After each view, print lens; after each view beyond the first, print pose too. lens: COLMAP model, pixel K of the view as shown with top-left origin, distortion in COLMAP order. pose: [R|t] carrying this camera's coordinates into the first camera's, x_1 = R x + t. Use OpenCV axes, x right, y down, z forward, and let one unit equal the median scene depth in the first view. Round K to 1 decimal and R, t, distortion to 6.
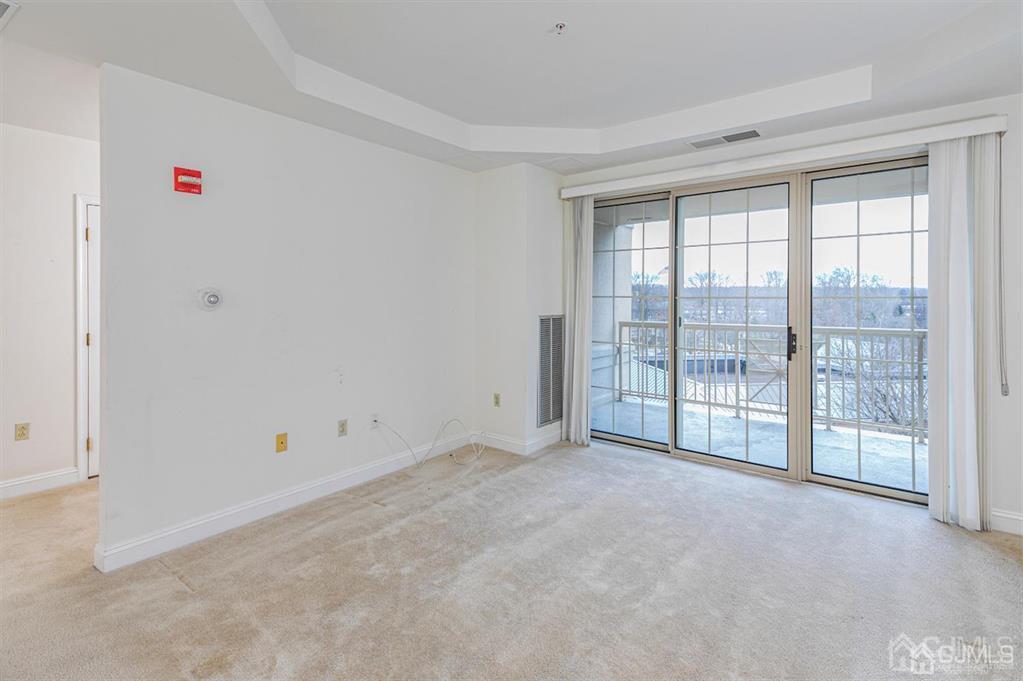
lens RADIAL K [[478.7, 0, 509.3], [0, 478.7, 295.5], [0, 0, 1]] dist [0.004362, -0.000521]
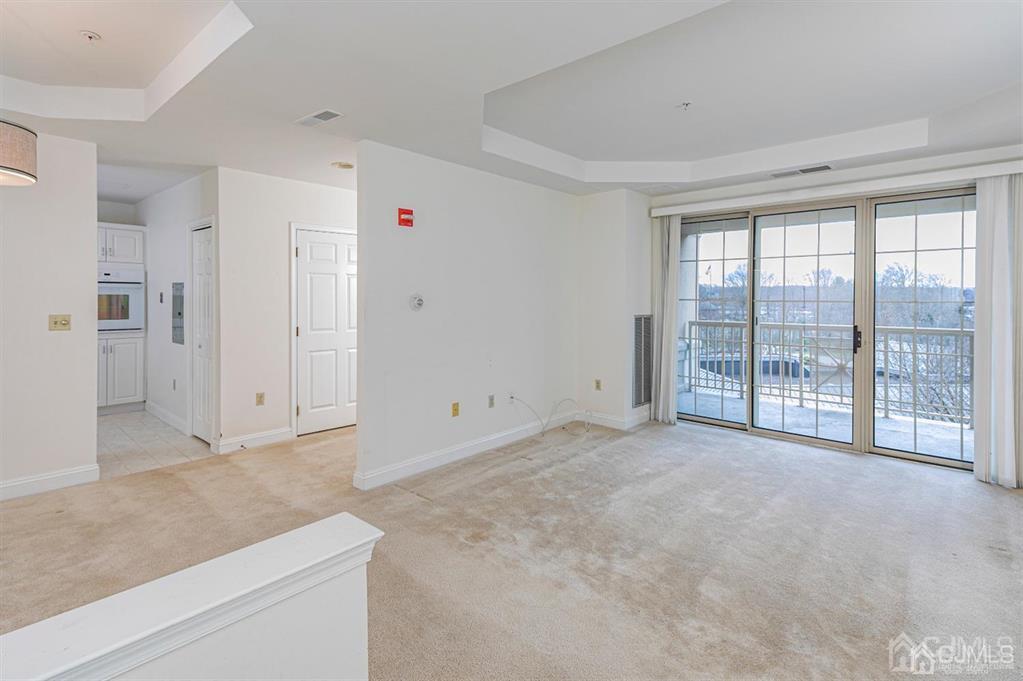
lens RADIAL K [[491.2, 0, 493.2], [0, 491.2, 298.3], [0, 0, 1]] dist [-0.001814, -0.001260]
pose [[0.996810, 0.002133, -0.079789, -0.228531], [-0.001527, 0.999970, 0.007655, -0.011611], [0.079803, -0.007509, 0.996782, -0.307378]]
